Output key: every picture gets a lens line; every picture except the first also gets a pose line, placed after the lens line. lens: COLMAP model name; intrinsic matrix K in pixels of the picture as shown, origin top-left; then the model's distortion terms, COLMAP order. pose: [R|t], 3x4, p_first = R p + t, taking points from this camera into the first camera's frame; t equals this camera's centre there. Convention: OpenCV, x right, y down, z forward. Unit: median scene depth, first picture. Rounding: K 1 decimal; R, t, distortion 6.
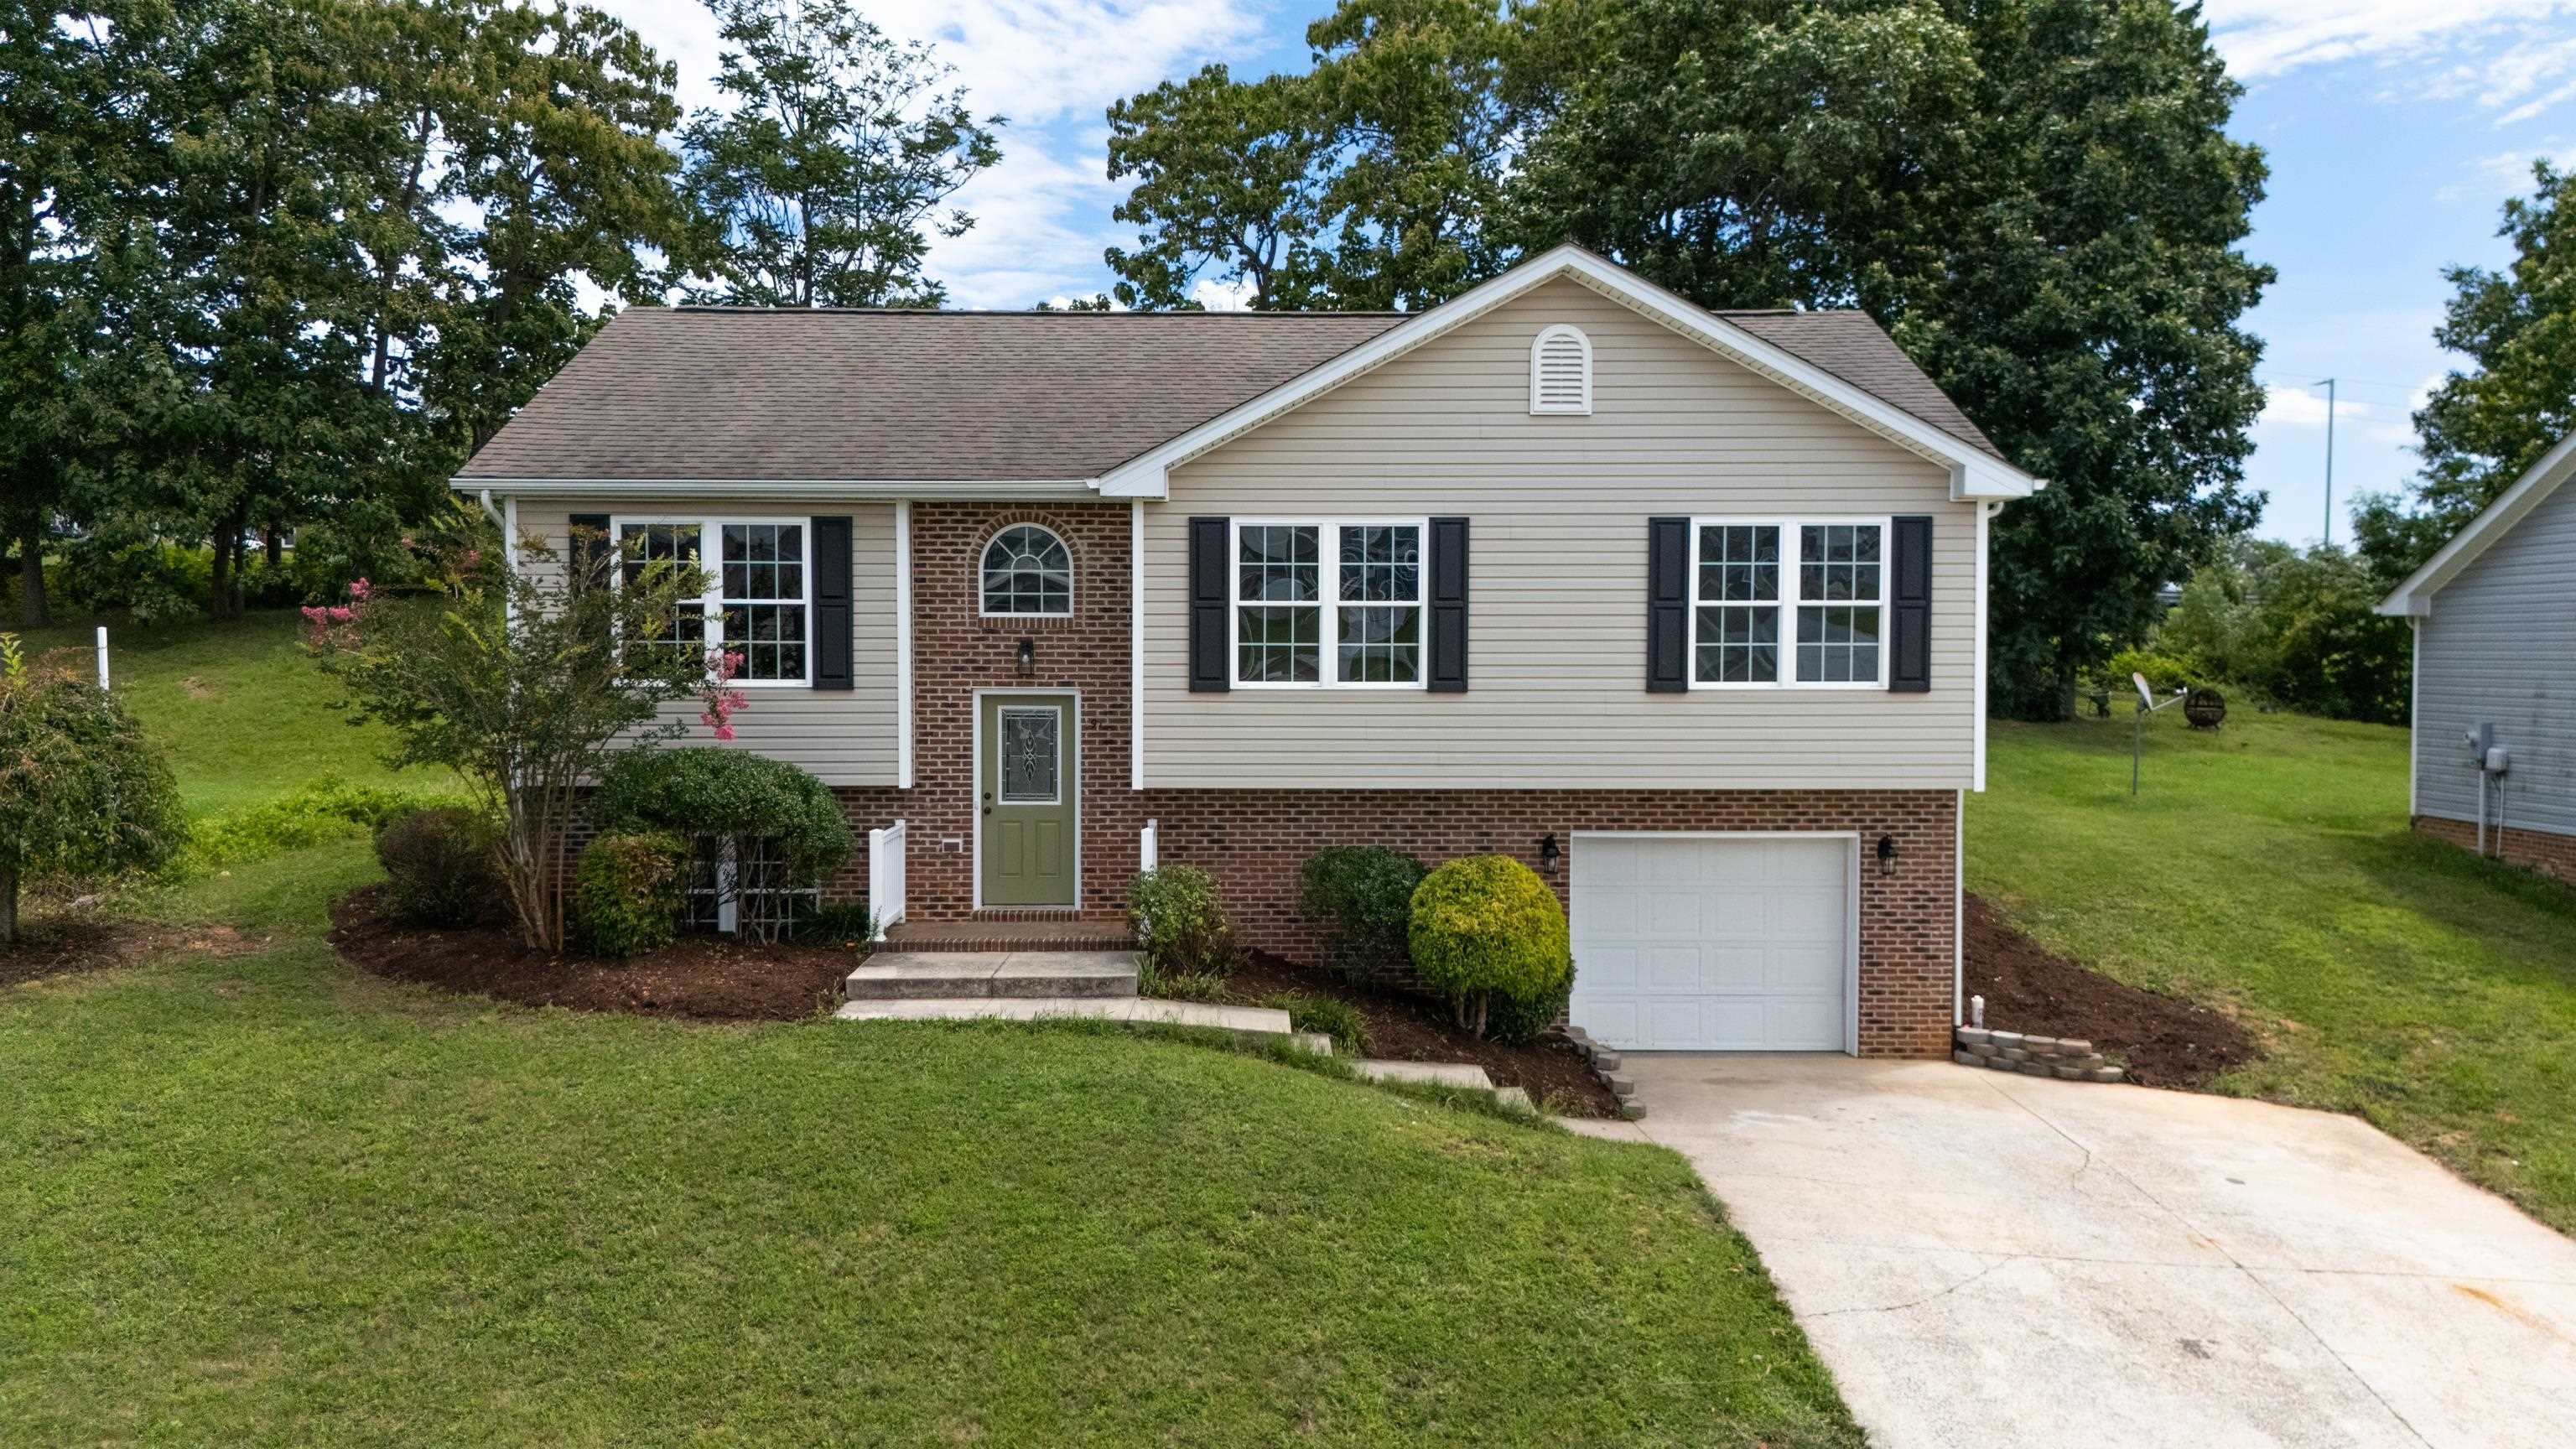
lens RADIAL K [[1920.8, 0, 1288.0], [0, 1920.8, 724.5], [0, 0, 1]] dist [0.057950, -0.054953]
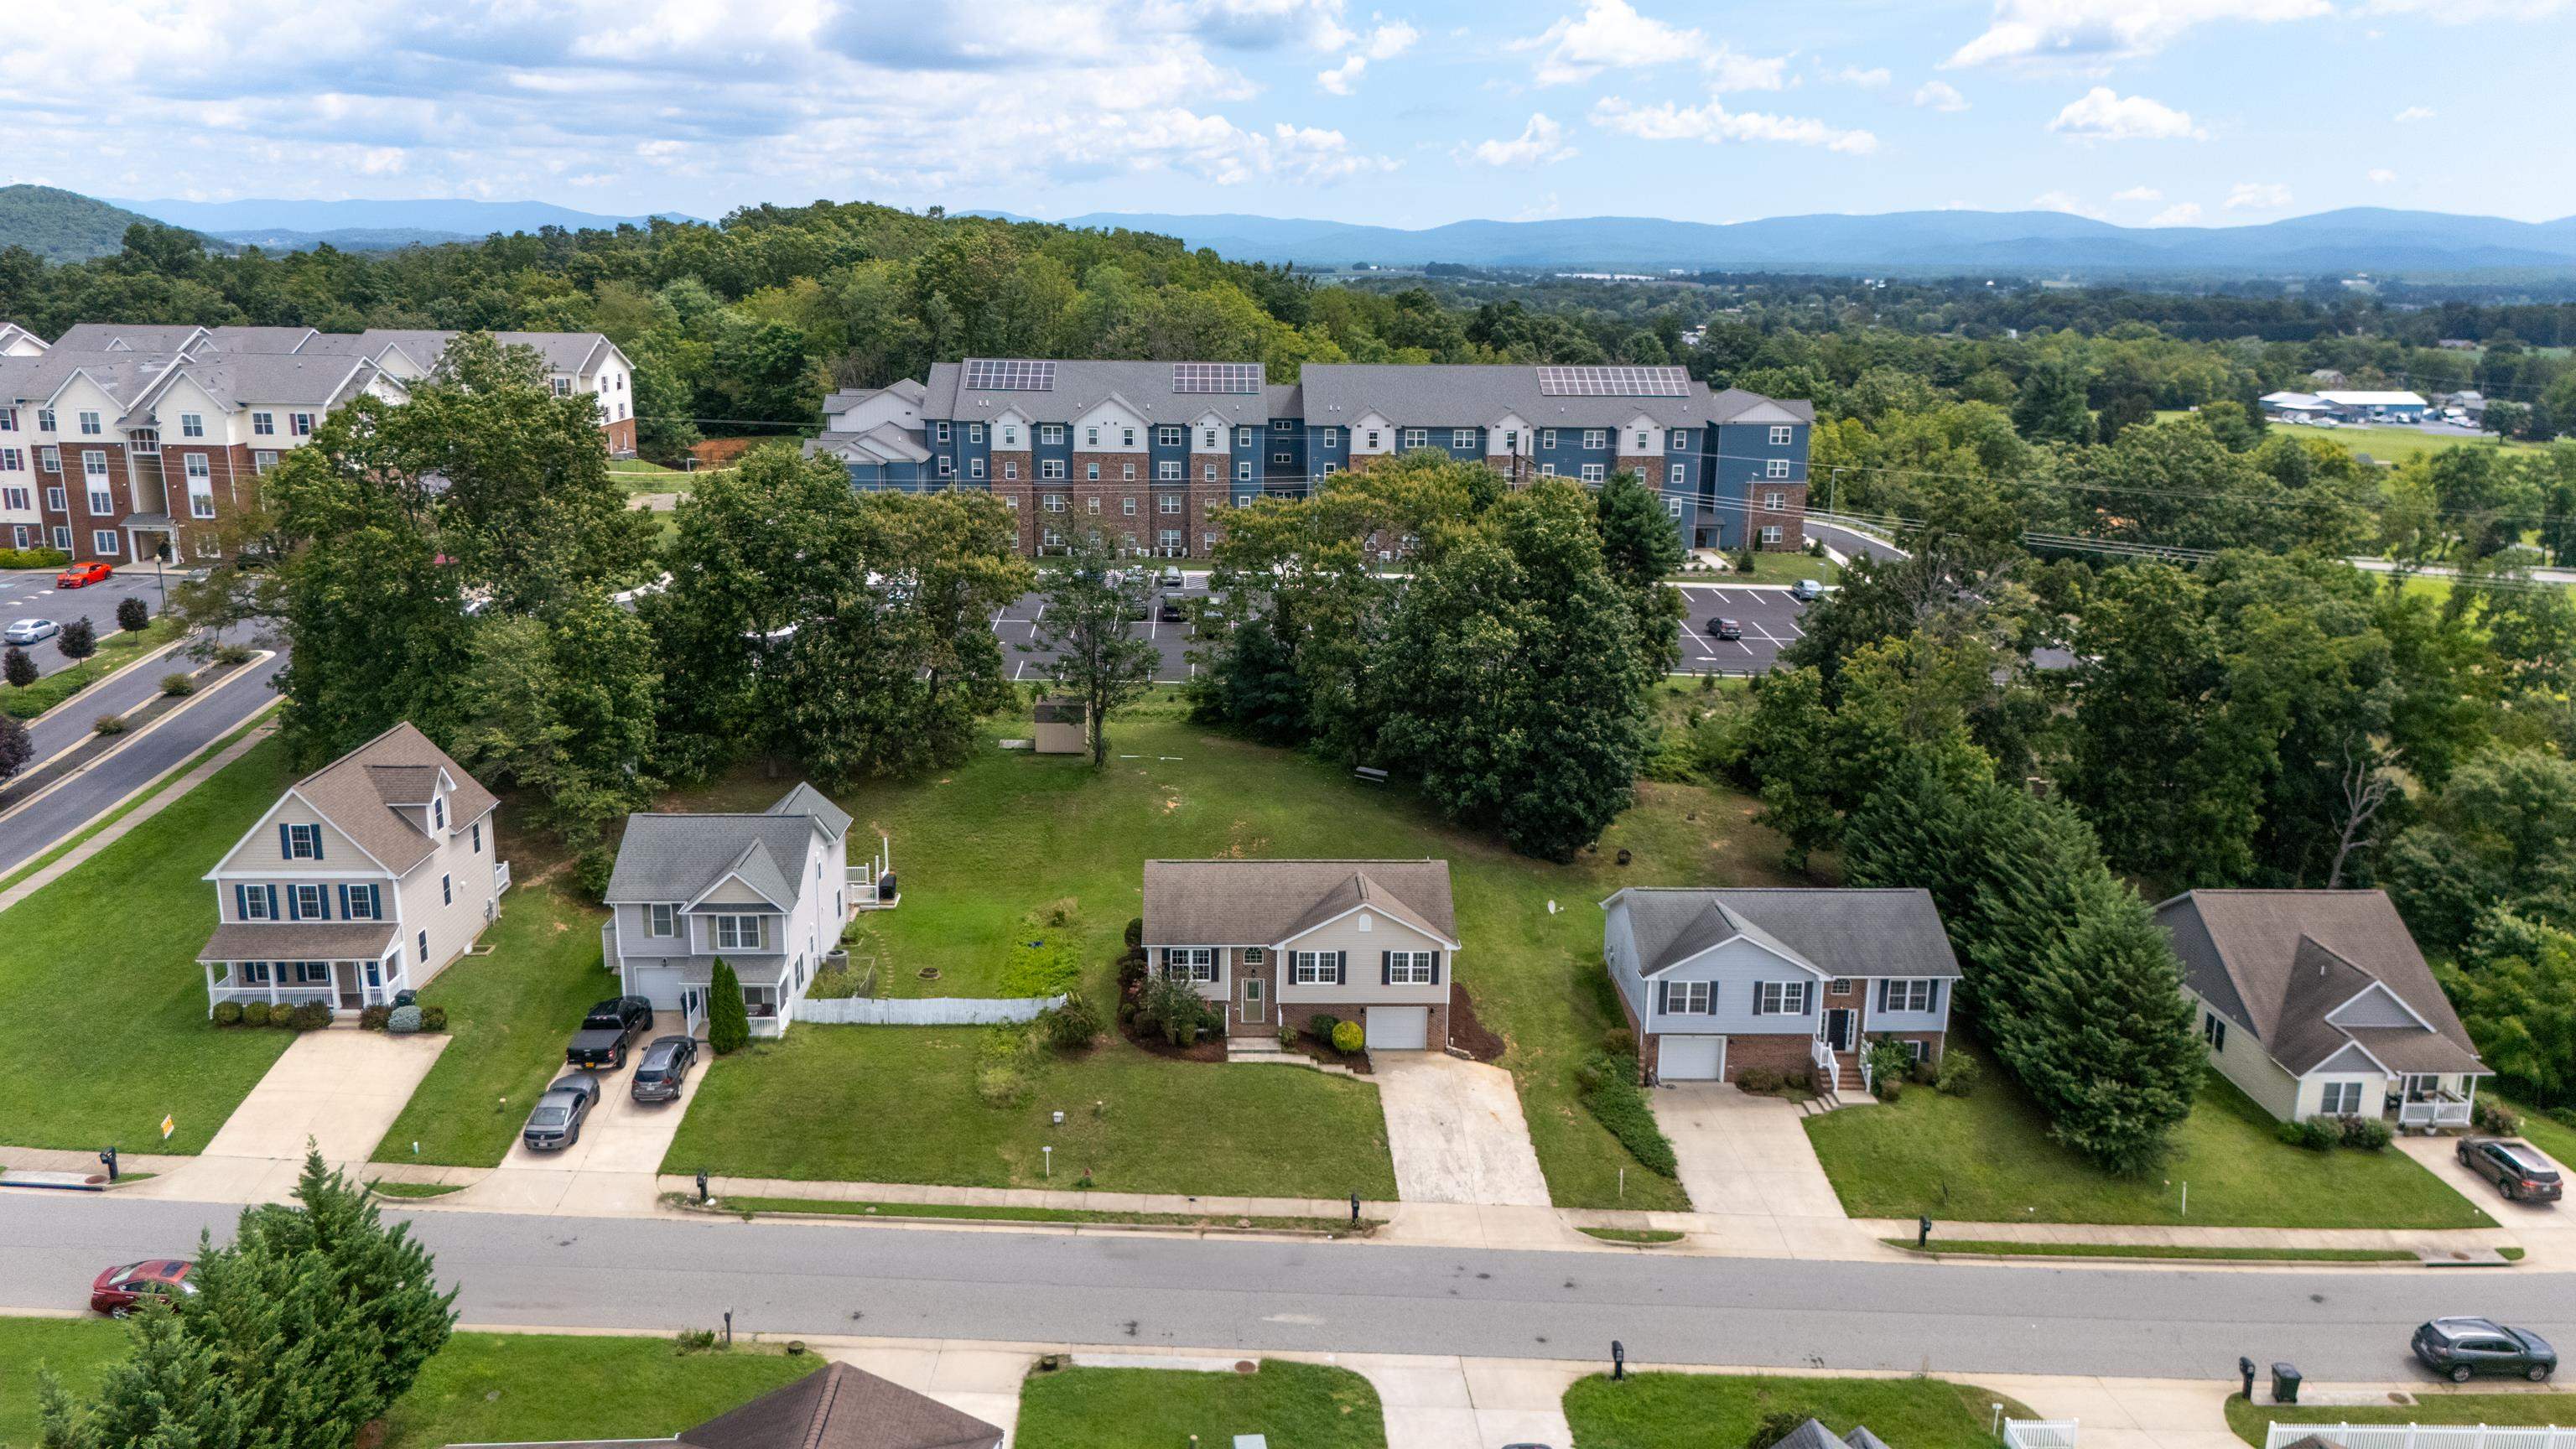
lens RADIAL K [[1911.4, 0, 1284.0], [0, 1911.4, 724.4], [0, 0, 1]] dist [0.089607, -0.102814]
pose [[0.999722, 0.007884, 0.022230, -0.176013], [-0.012327, 0.978171, 0.207435, -1.678202], [-0.020109, -0.207651, 0.977996, -3.636933]]
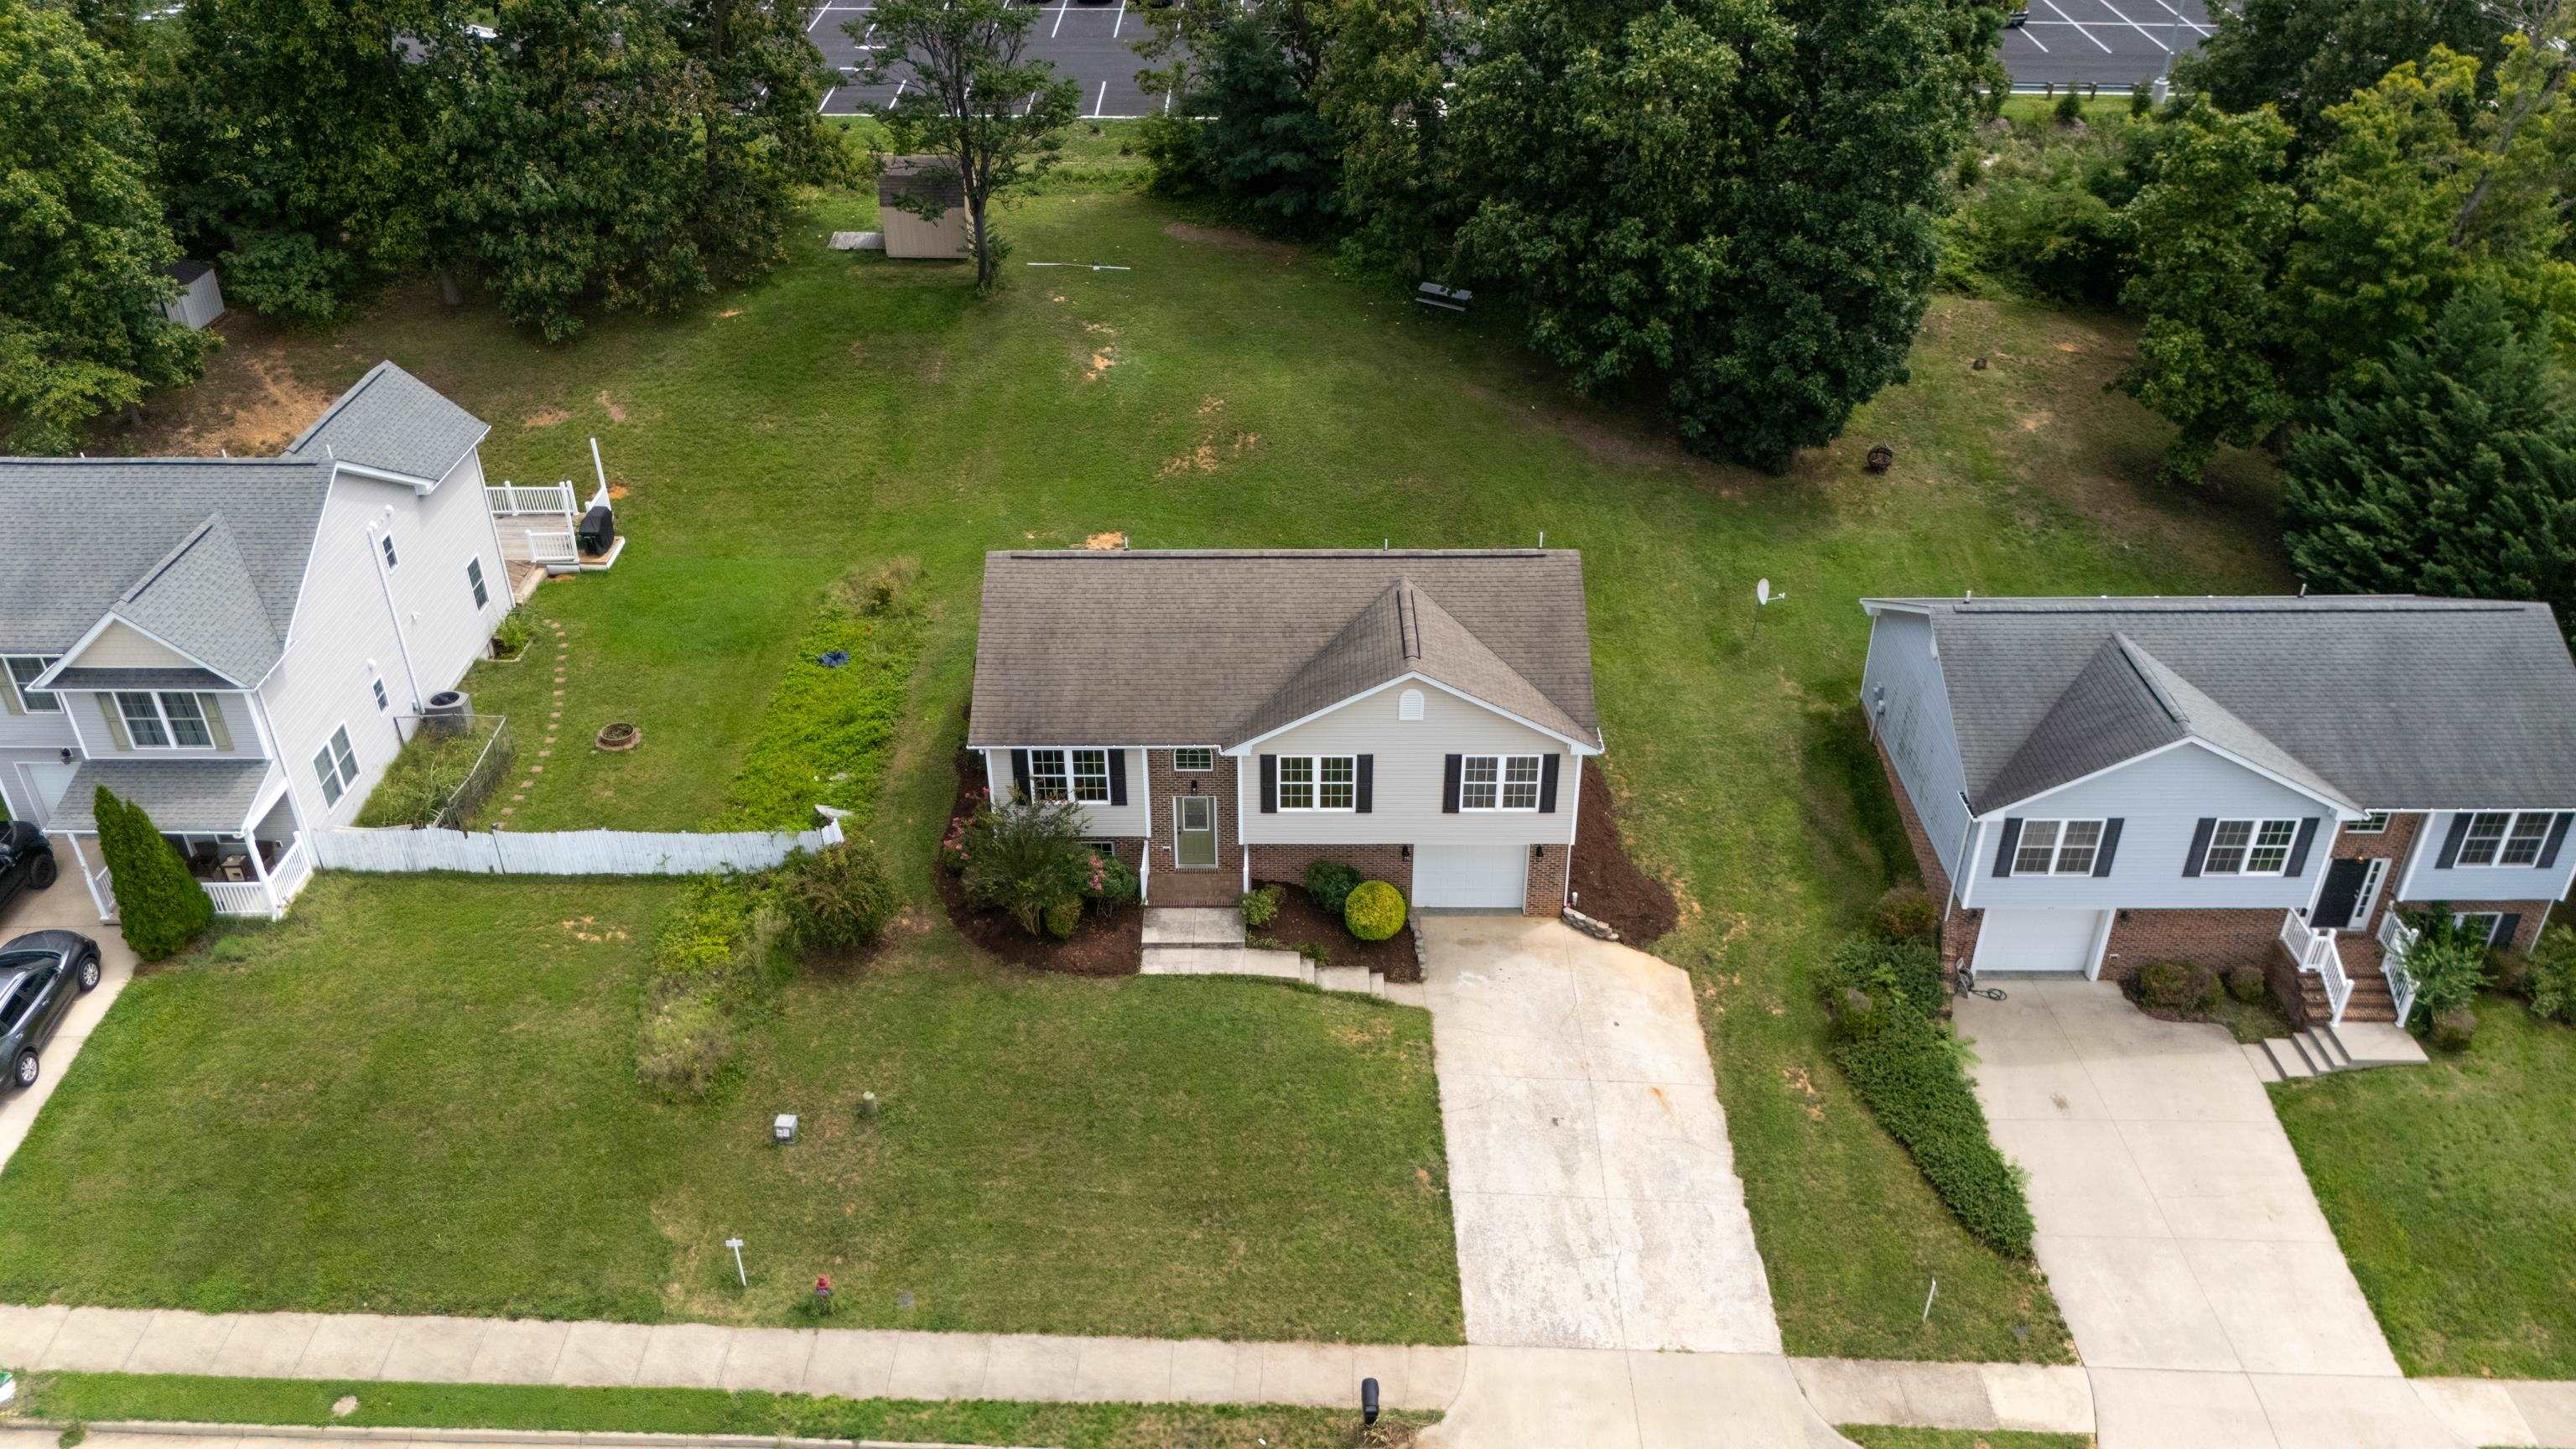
lens RADIAL K [[1911.4, 0, 1284.0], [0, 1911.4, 724.4], [0, 0, 1]] dist [0.089607, -0.102814]
pose [[0.999792, 0.006535, -0.019314, 0.026660], [0.004064, 0.864358, 0.502861, -1.376398], [0.019980, -0.502835, 0.864152, -1.107989]]
